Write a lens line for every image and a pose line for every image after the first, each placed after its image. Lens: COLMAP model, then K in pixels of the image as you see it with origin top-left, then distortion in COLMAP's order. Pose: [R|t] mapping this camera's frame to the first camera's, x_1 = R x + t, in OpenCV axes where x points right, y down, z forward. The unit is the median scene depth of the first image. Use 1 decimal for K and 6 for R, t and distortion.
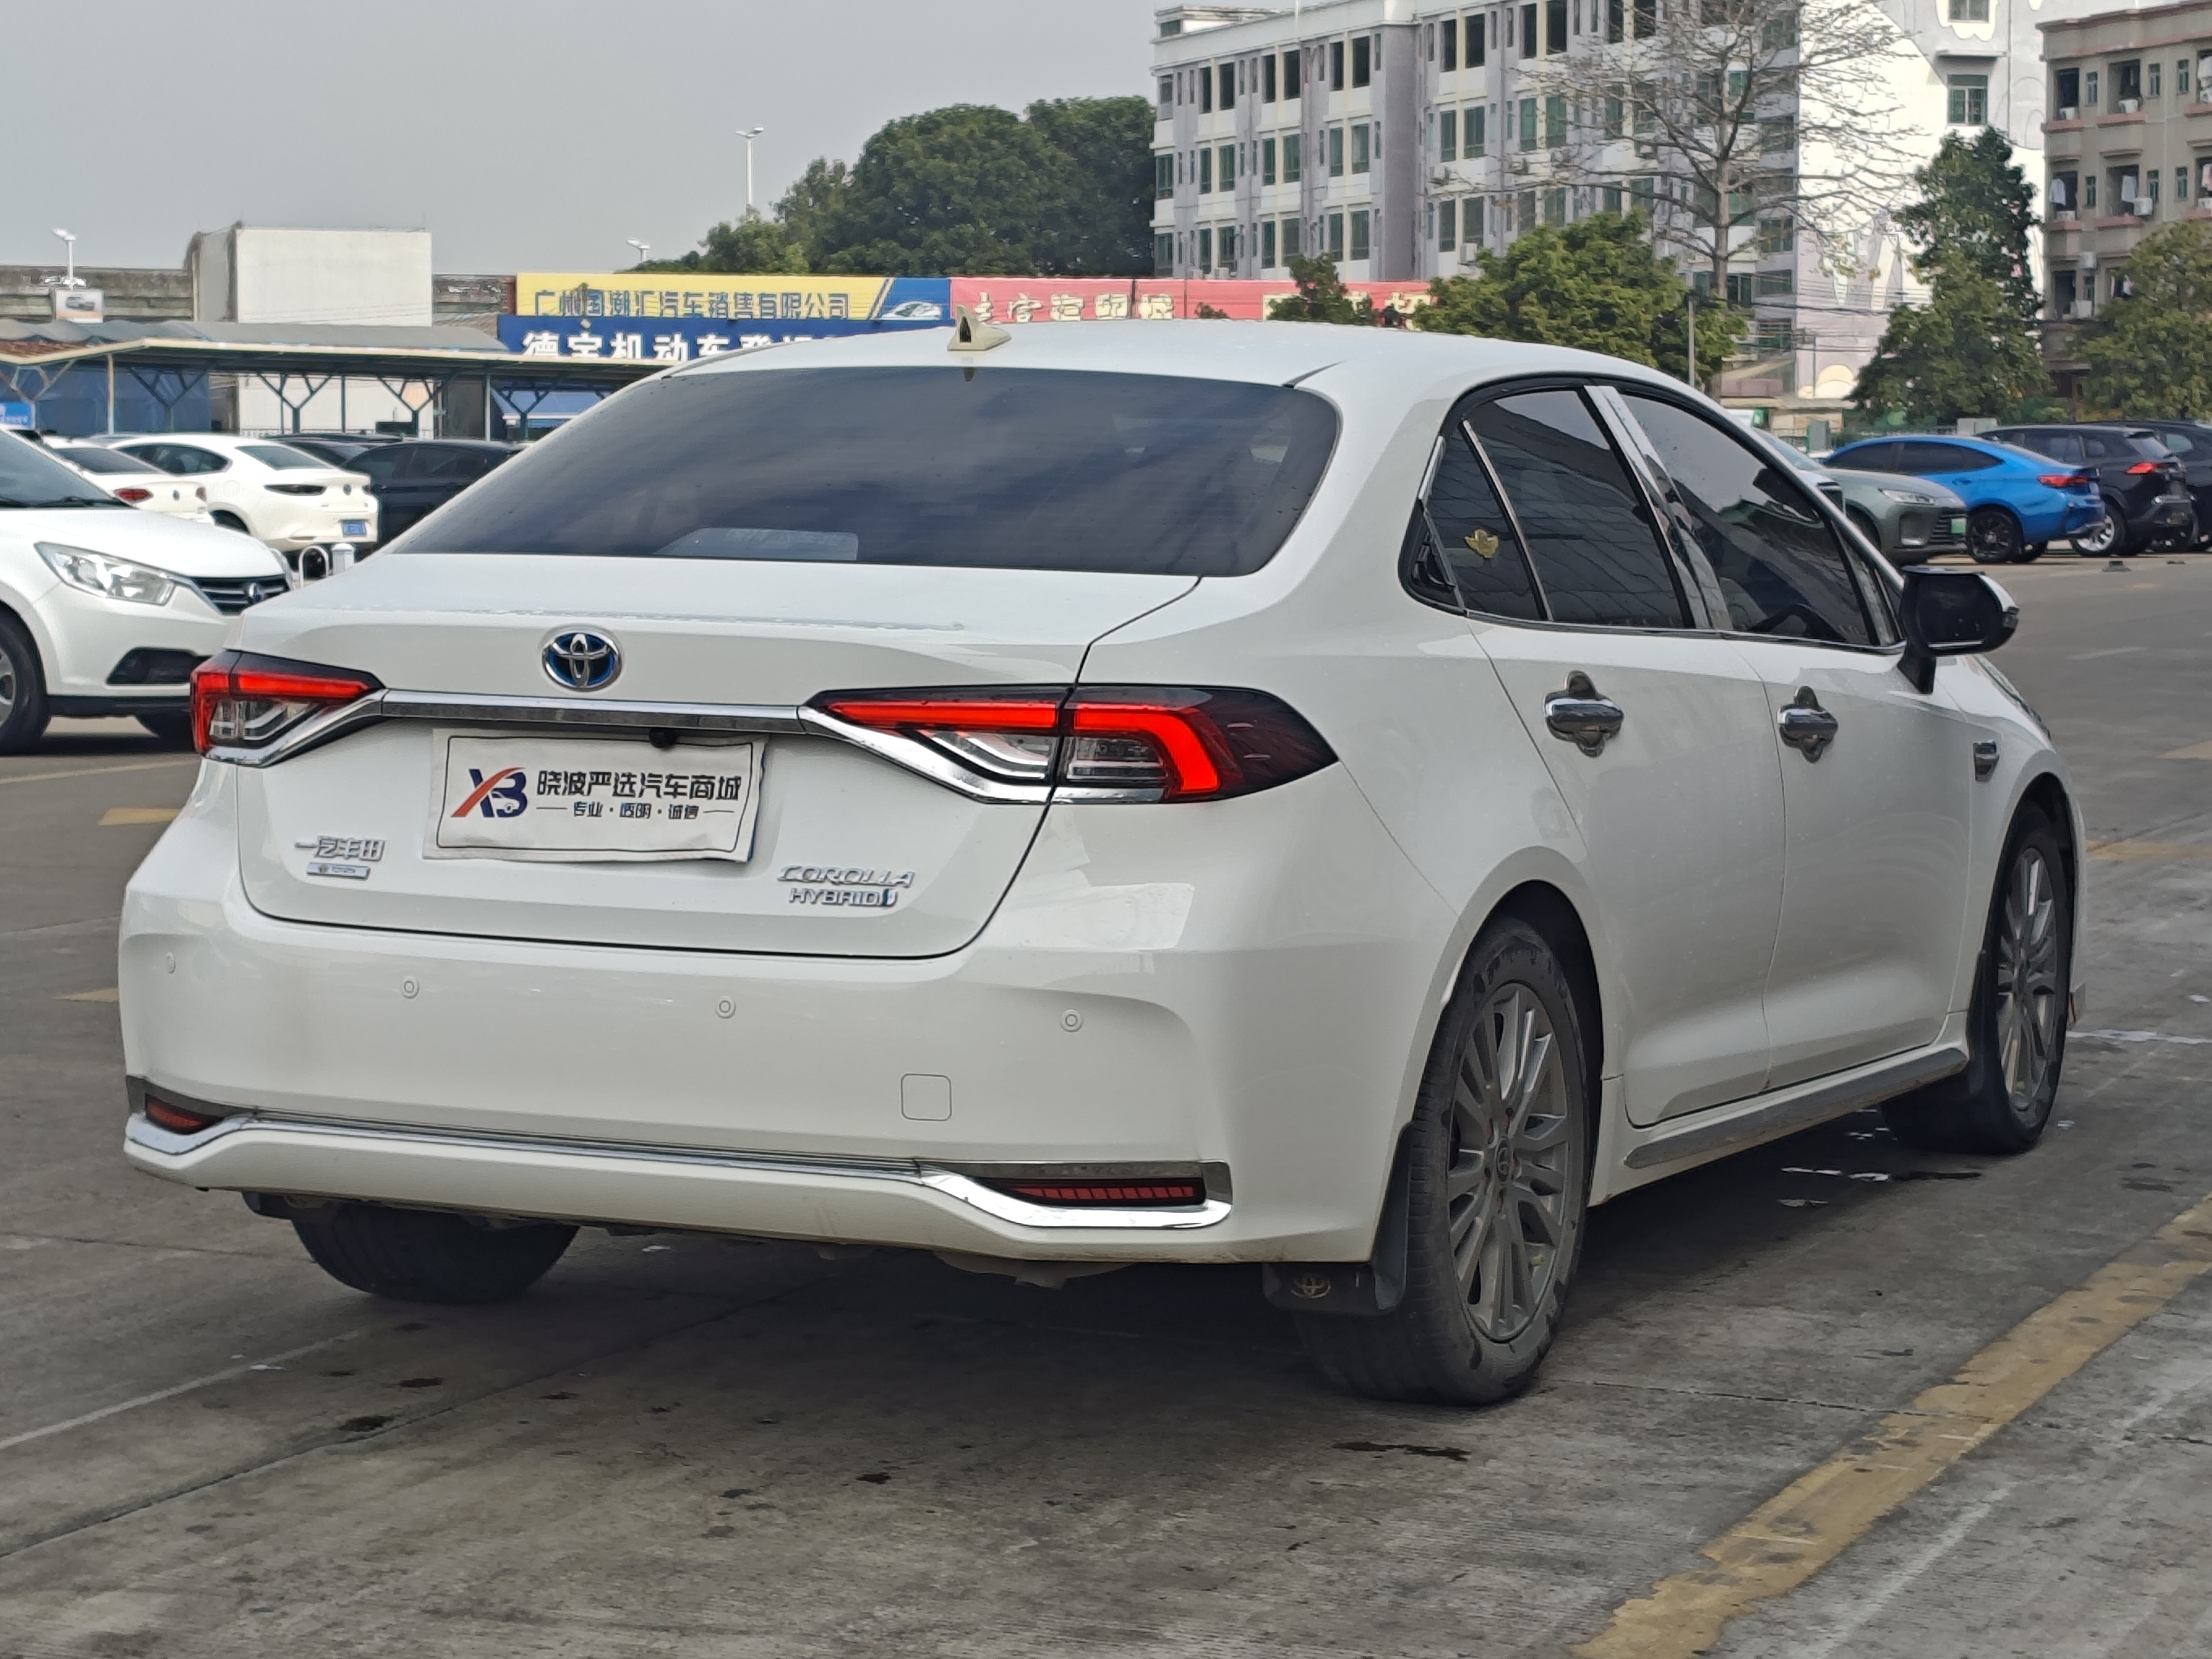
lens RADIAL K [[5191.6, 0, 1104.7], [0, 5191.6, 827.2], [0, 0, 1]] dist [0.138645, 0.000000]
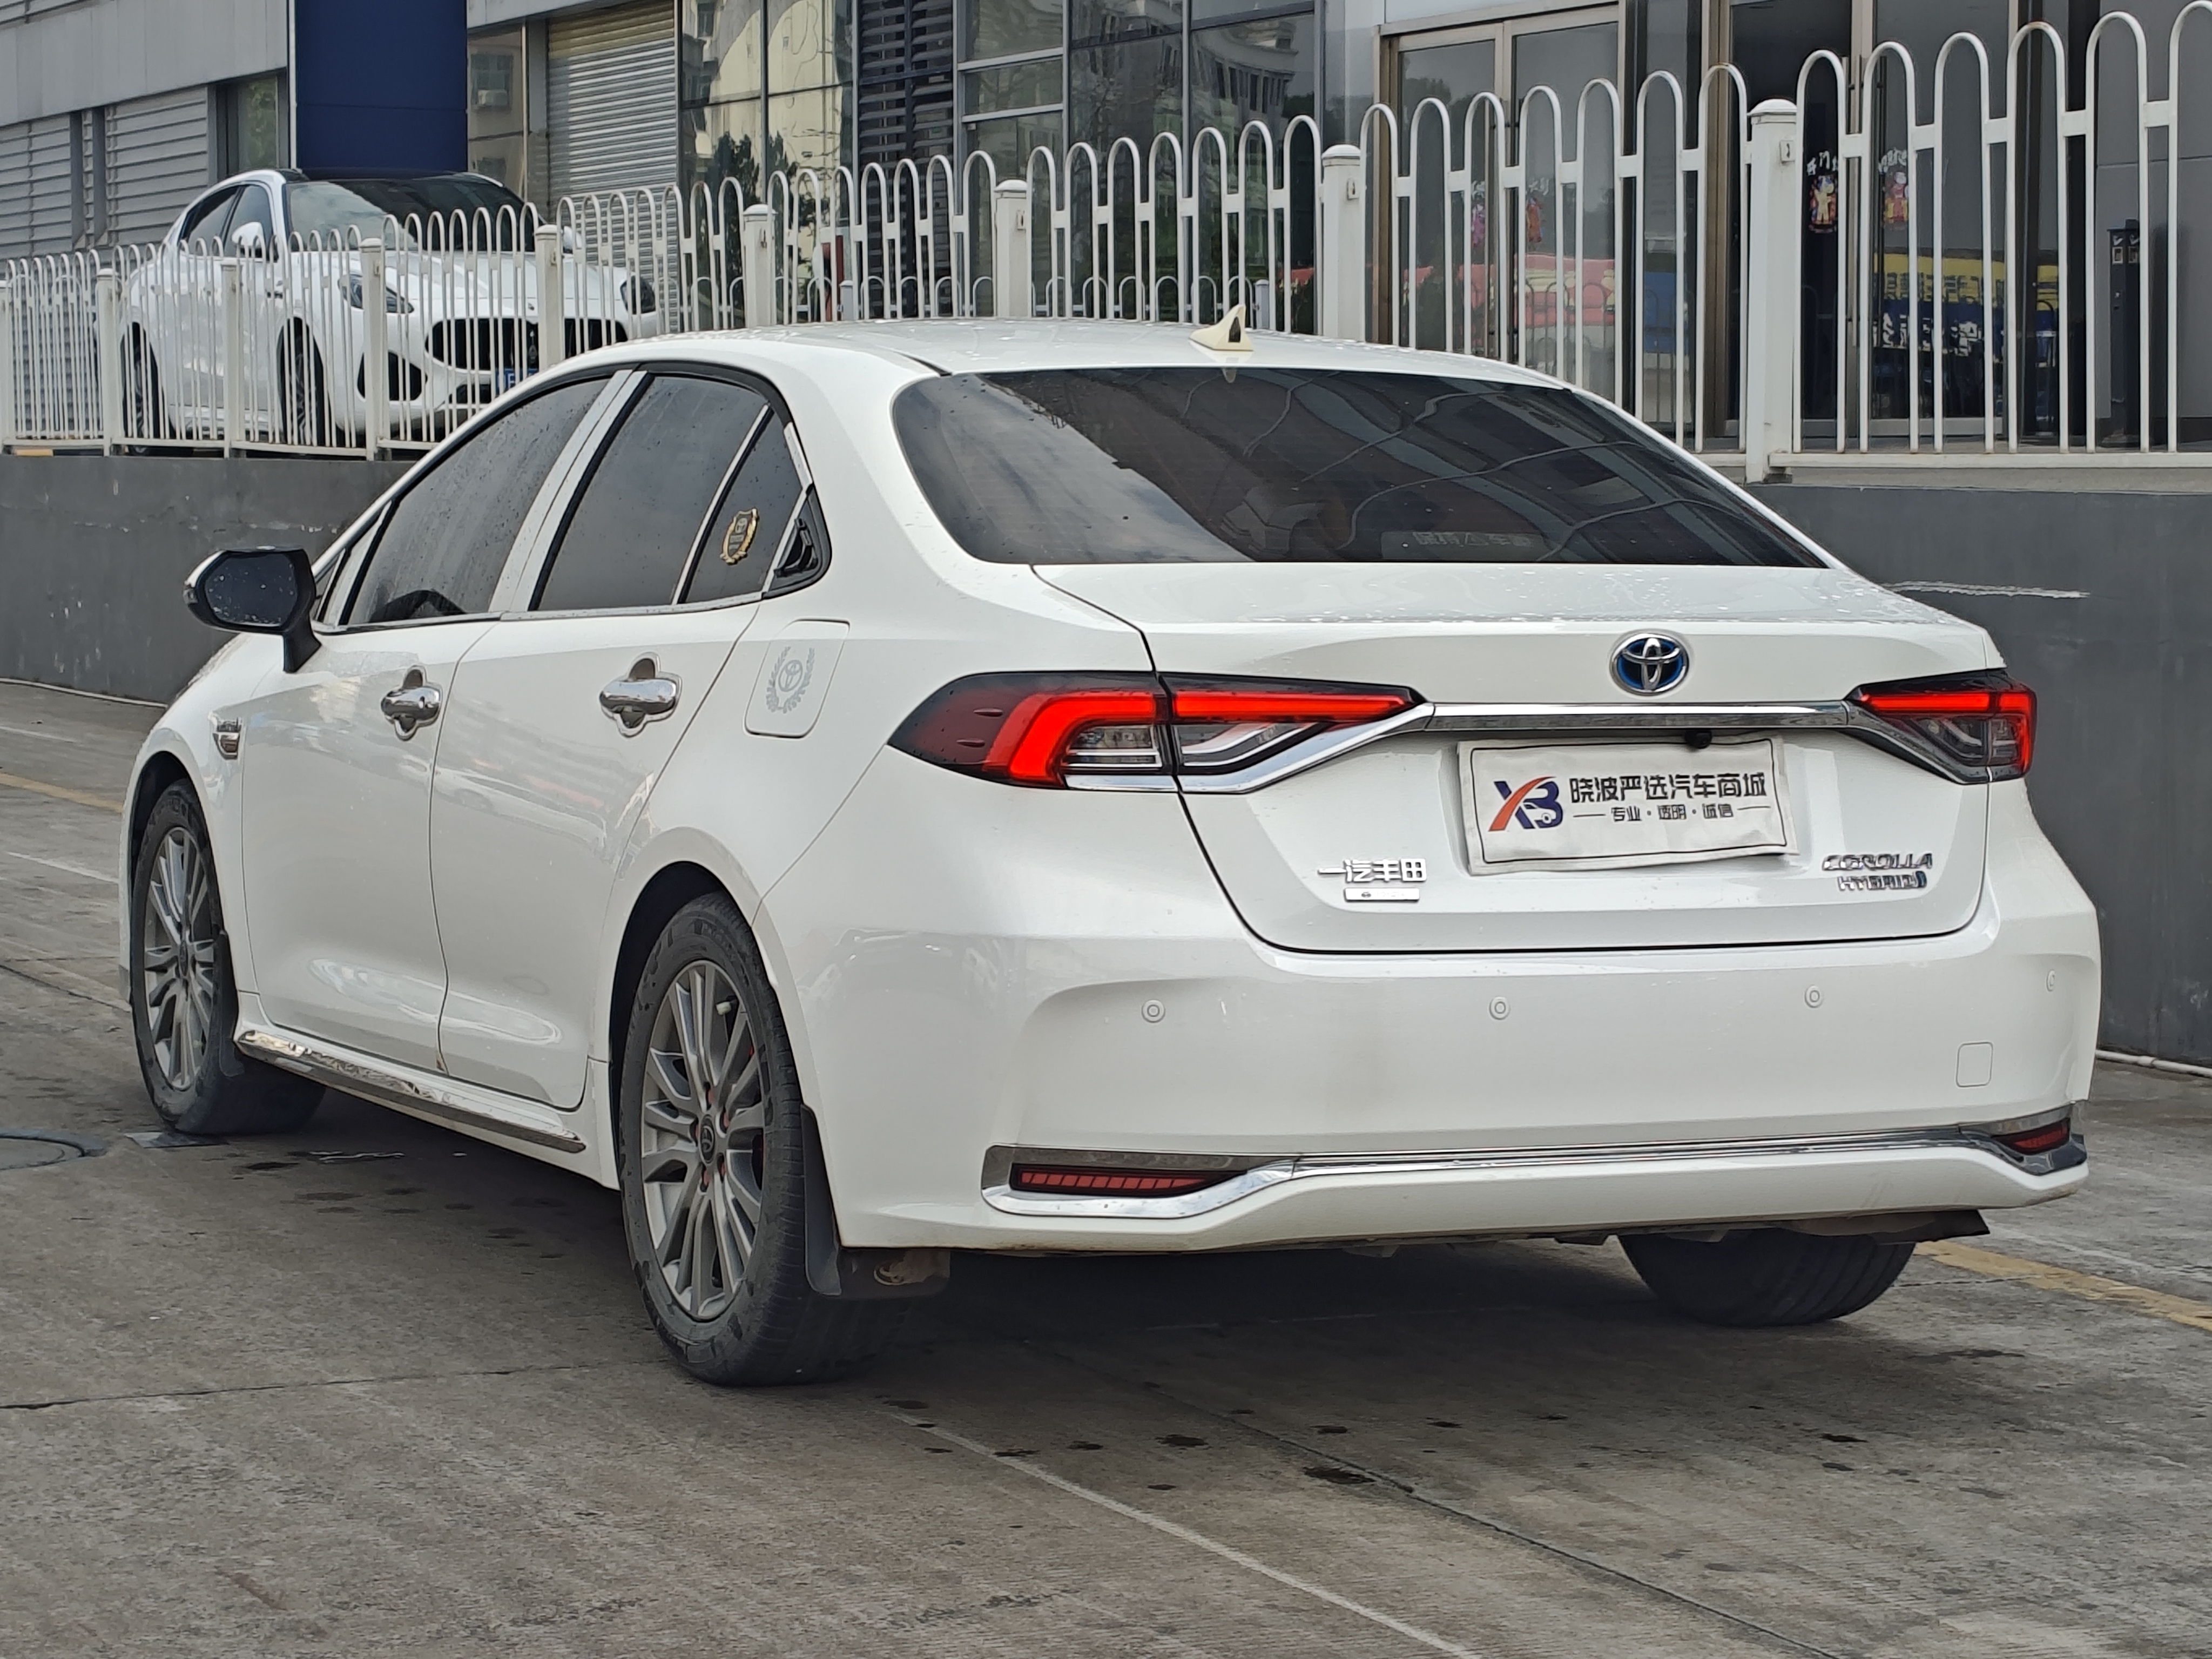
lens RADIAL K [[5191.6, 0, 1106.3], [0, 5191.6, 826.4], [0, 0, 1]] dist [0.138645, 0.000000]
pose [[0.634926, -0.062203, 0.770065, -0.931426], [0.048403, 0.997998, 0.040706, -0.046566], [-0.771055, 0.011428, 0.636666, 0.441771]]
